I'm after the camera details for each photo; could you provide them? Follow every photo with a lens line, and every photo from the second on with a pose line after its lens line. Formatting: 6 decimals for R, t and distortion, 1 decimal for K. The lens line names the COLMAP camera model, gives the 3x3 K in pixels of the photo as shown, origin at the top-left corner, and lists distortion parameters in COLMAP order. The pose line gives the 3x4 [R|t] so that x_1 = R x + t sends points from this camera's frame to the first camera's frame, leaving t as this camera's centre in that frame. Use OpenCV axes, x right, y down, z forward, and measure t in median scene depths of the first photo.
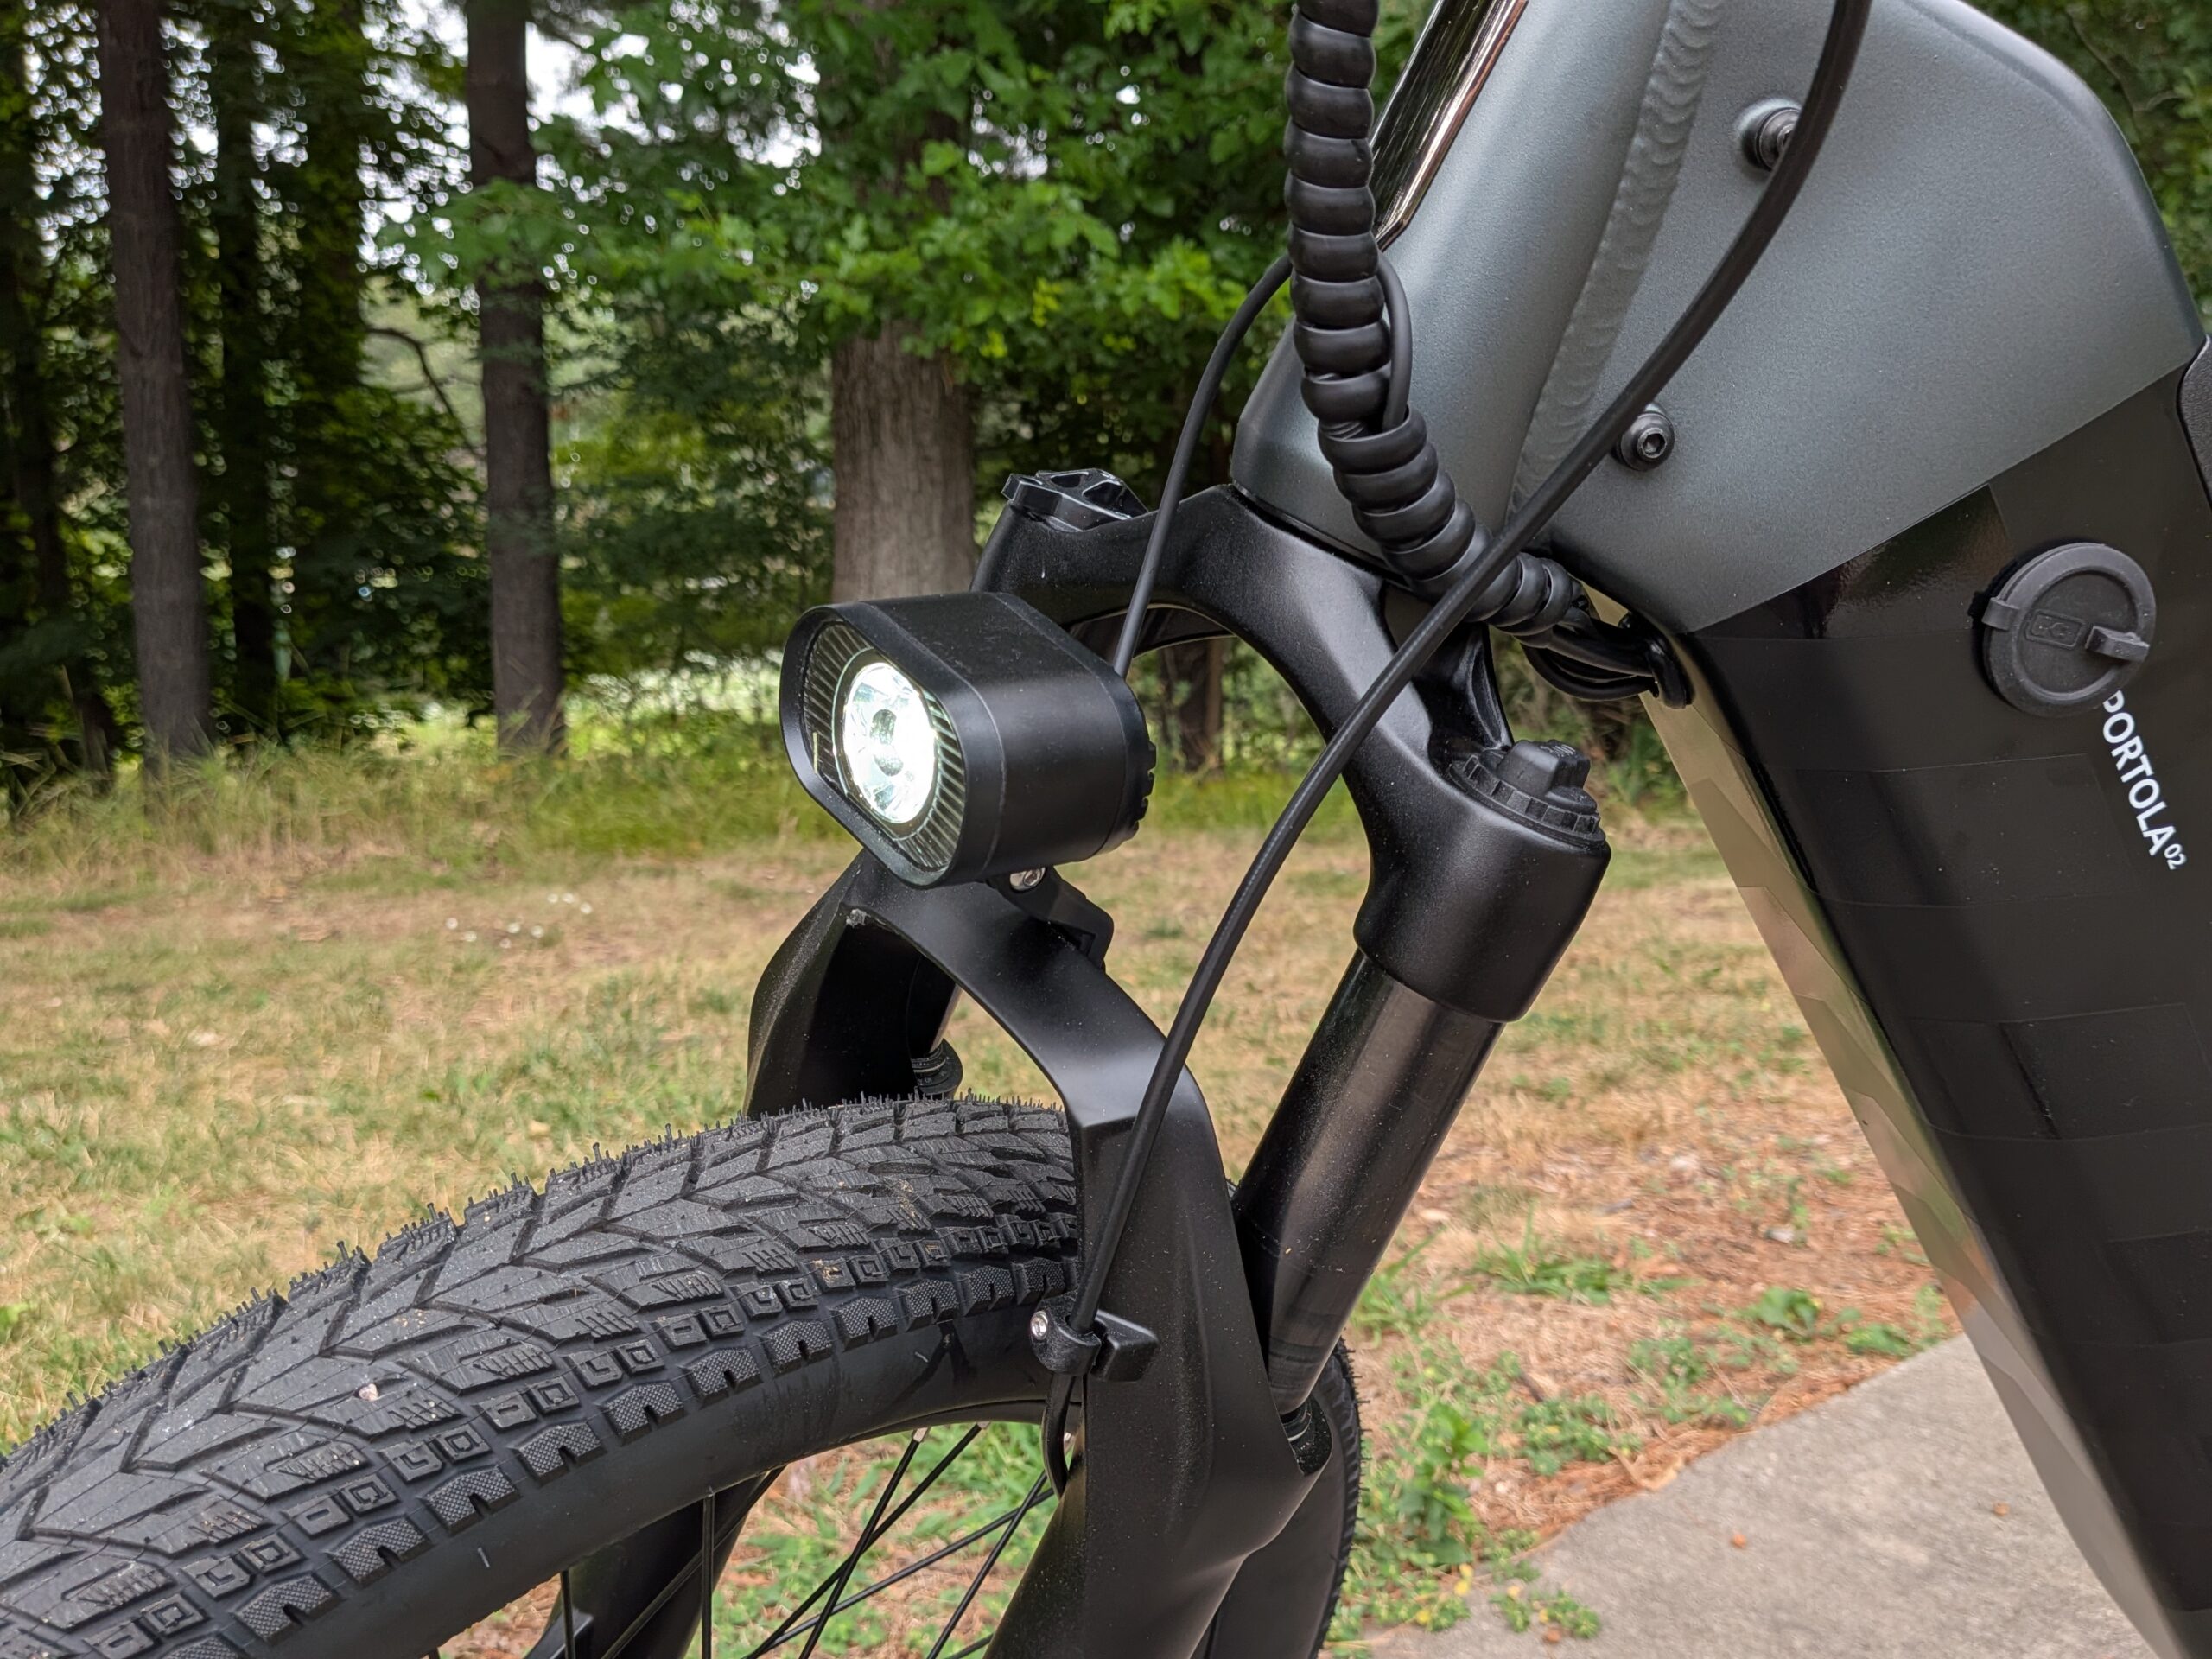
lens RADIAL K [[1966.6, 0, 1111.8], [0, 1966.6, 868.9], [0, 0, 1]] dist [0.105245, -0.214521]
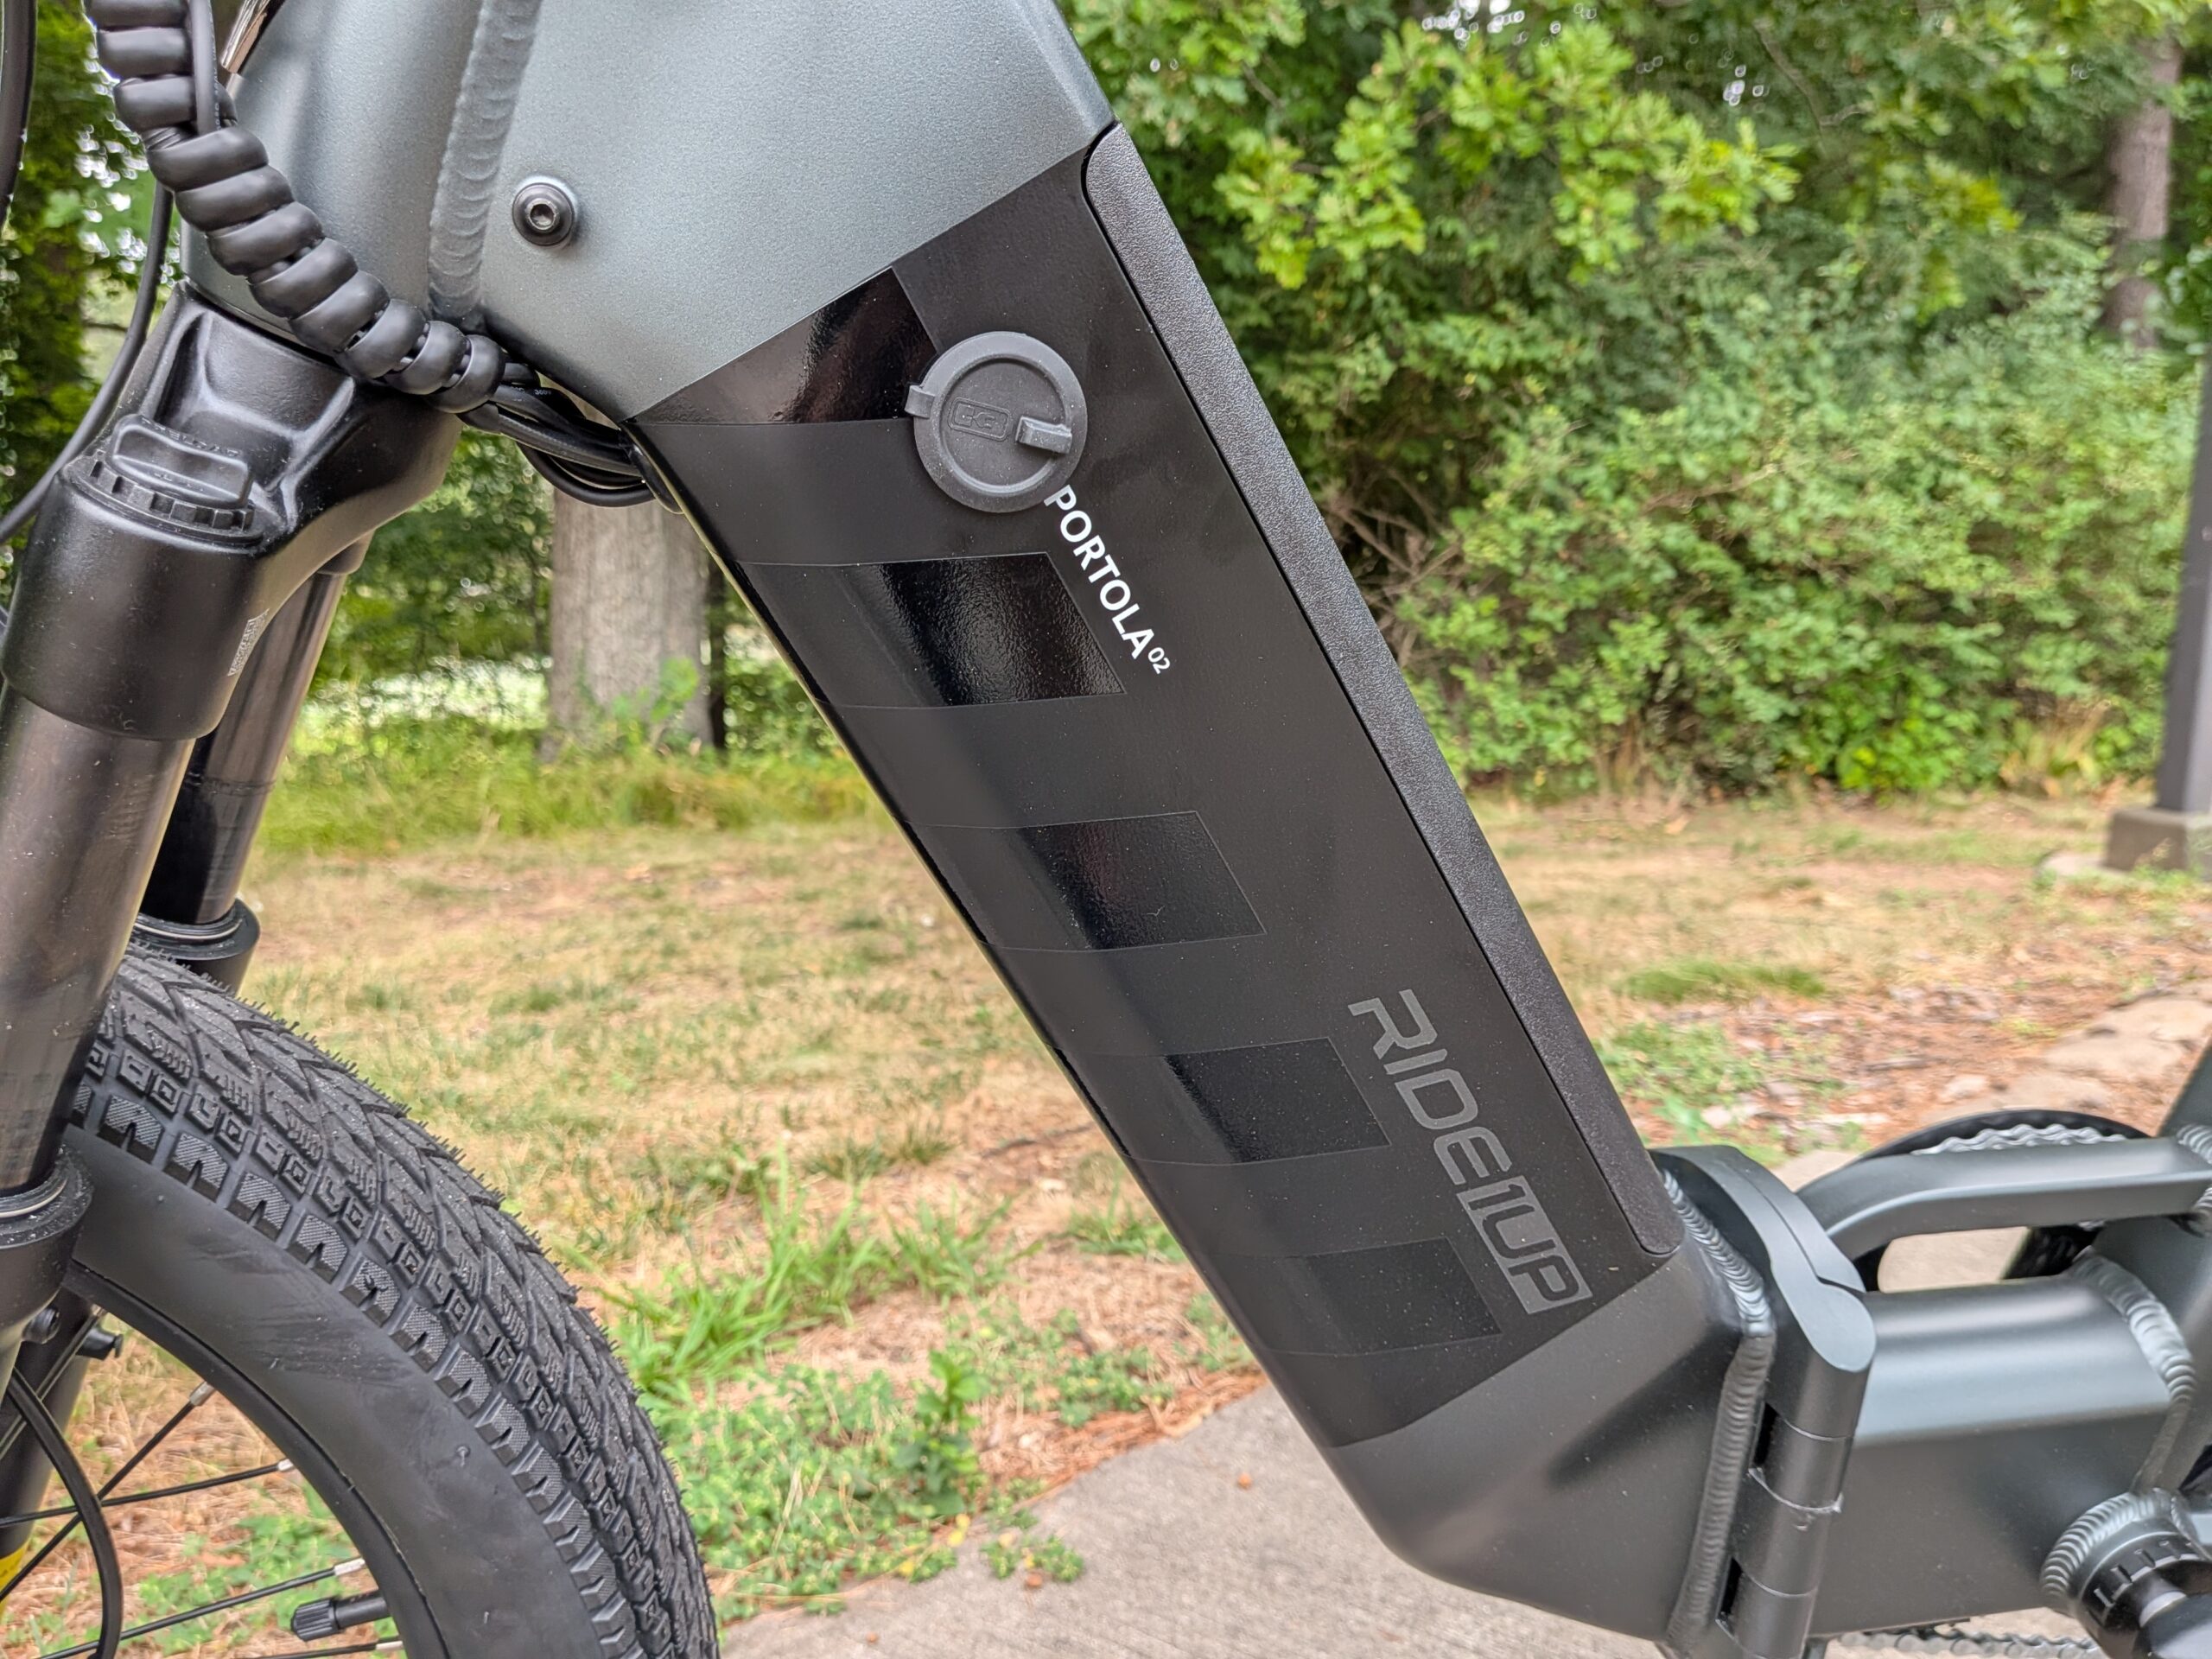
lens RADIAL K [[1984.8, 0, 1106.0], [0, 1984.8, 829.5], [0, 0, 1]] dist [0.104368, -0.225242]
pose [[0.996916, -0.006857, 0.078176, 0.170394], [0.009386, 0.999443, -0.032033, 0.044293], [-0.077913, 0.032668, 0.996425, 0.001123]]
